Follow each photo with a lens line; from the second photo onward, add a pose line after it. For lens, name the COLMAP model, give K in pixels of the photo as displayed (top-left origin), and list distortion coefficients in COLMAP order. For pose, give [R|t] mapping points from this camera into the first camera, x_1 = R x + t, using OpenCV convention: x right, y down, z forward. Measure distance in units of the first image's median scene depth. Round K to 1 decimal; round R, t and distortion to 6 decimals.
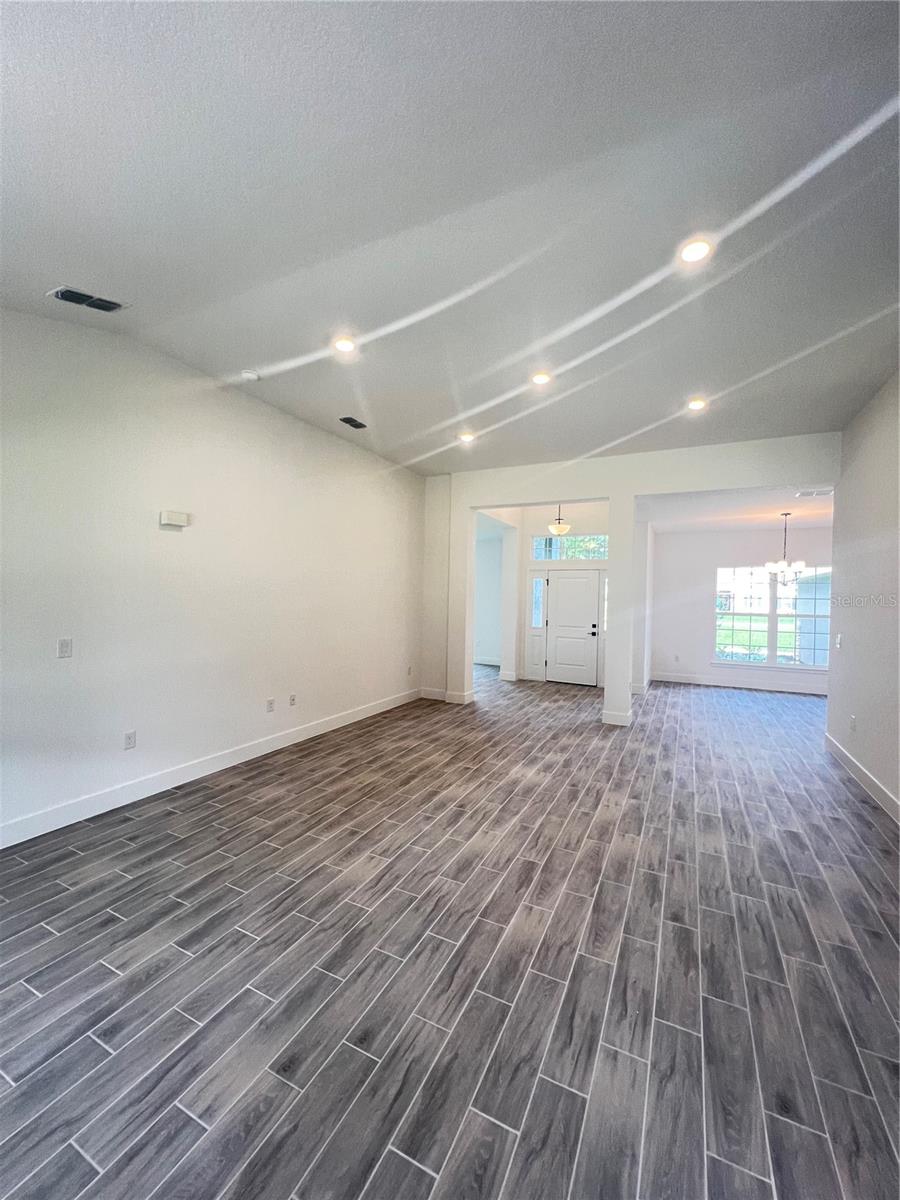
lens RADIAL K [[479.9, 0, 449.4], [0, 479.9, 601.8], [0, 0, 1]] dist [0.000060, 0.000442]
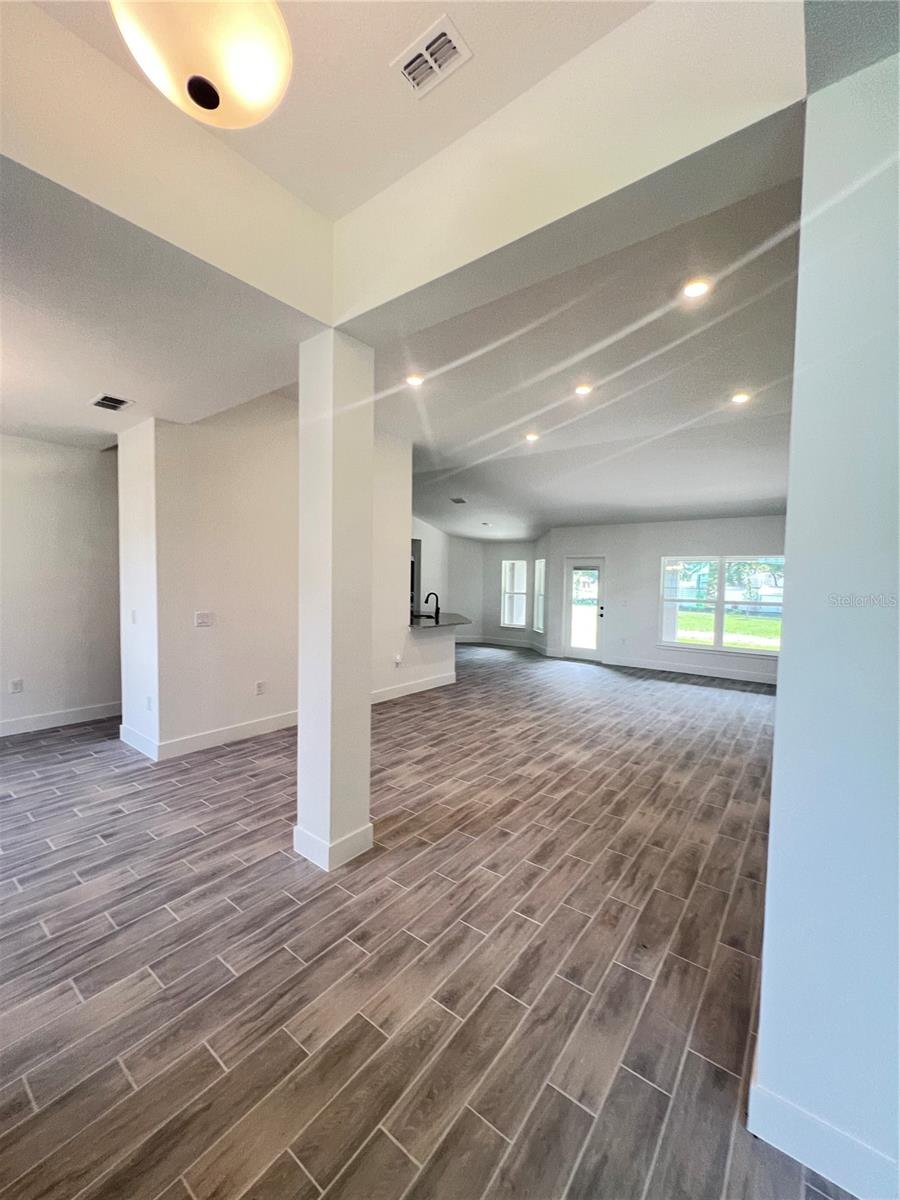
lens RADIAL K [[479.9, 0, 449.4], [0, 479.9, 601.8], [0, 0, 1]] dist [0.000060, 0.000442]
pose [[-0.980256, -0.048537, 0.191685, 0.236640], [-0.036223, 0.997079, 0.067234, -0.024987], [-0.194389, 0.058964, -0.979151, 2.000861]]
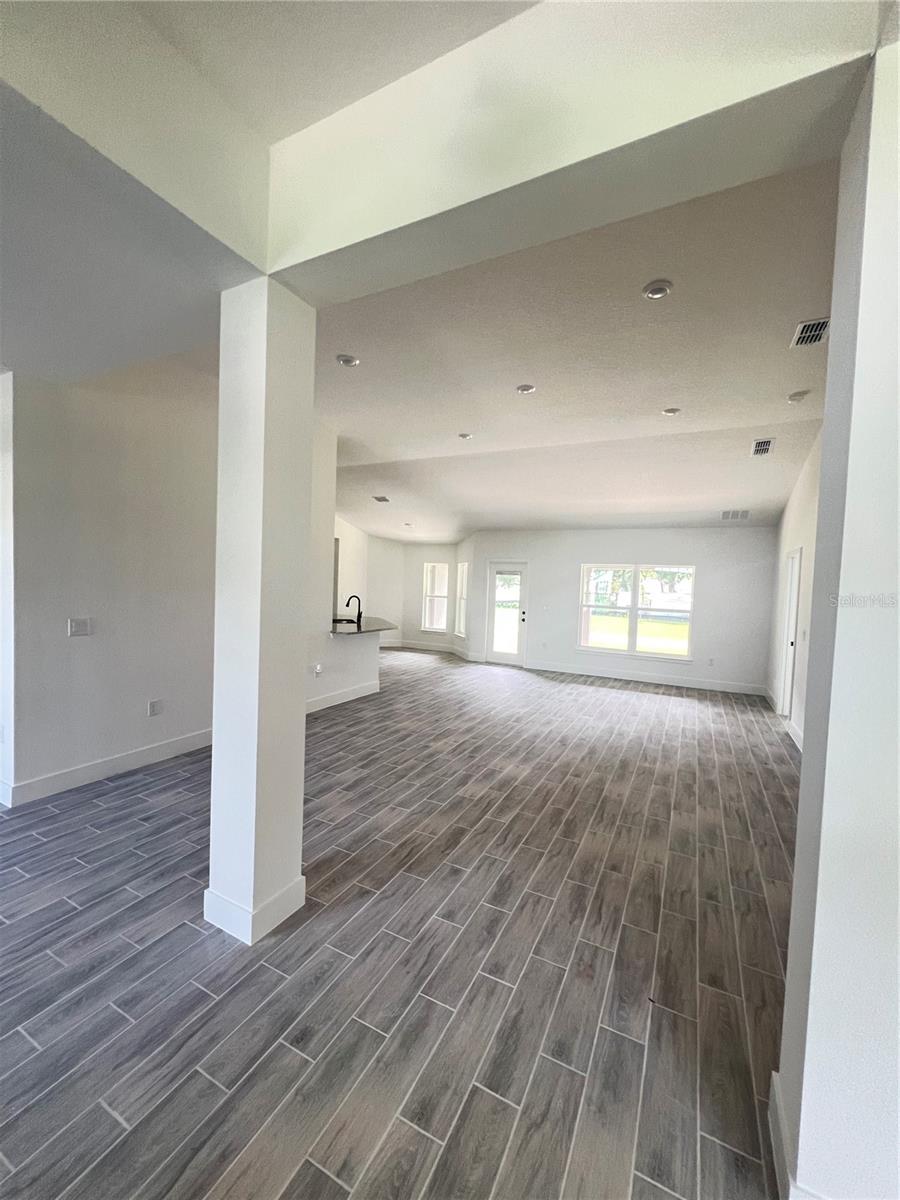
lens RADIAL K [[479.9, 0, 449.4], [0, 479.9, 601.8], [0, 0, 1]] dist [0.000060, 0.000442]
pose [[-0.998175, -0.059945, 0.007330, 0.299638], [-0.059438, 0.996636, 0.056418, -0.028980], [-0.010687, 0.055880, -0.998380, 1.927491]]
